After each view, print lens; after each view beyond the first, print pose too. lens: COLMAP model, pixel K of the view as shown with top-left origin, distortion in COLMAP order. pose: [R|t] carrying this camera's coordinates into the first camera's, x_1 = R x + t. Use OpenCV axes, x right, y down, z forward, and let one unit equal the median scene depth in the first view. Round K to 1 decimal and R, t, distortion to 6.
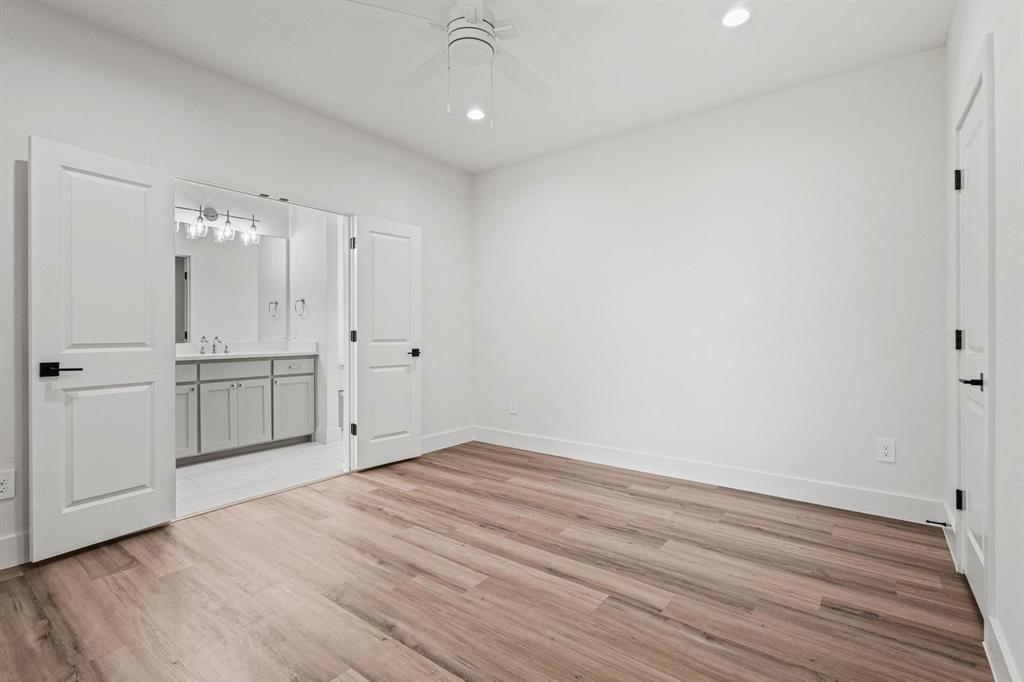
lens RADIAL K [[475.5, 0, 509.2], [0, 475.5, 328.2], [0, 0, 1]] dist [0.003143, 0.000233]
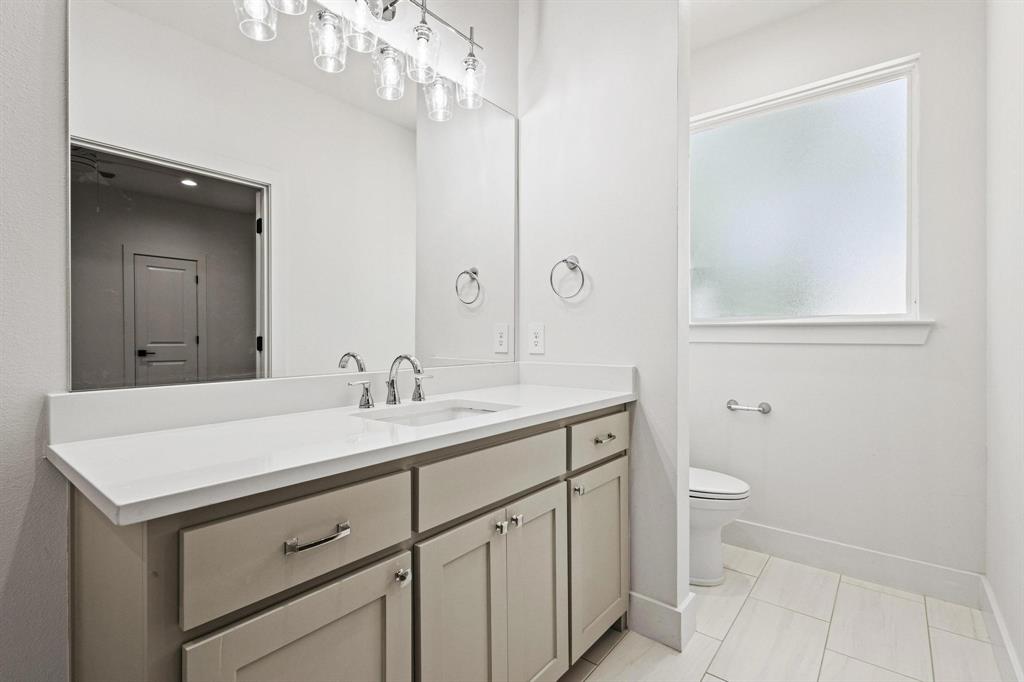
lens RADIAL K [[475.5, 0, 513.9], [0, 475.5, 340.2], [0, 0, 1]] dist [0.003143, 0.000233]
pose [[0.999666, 0.006183, -0.025082, -0.511425], [-0.005833, 0.999884, 0.014040, 0.002645], [0.025165, -0.013889, 0.999587, 0.647109]]
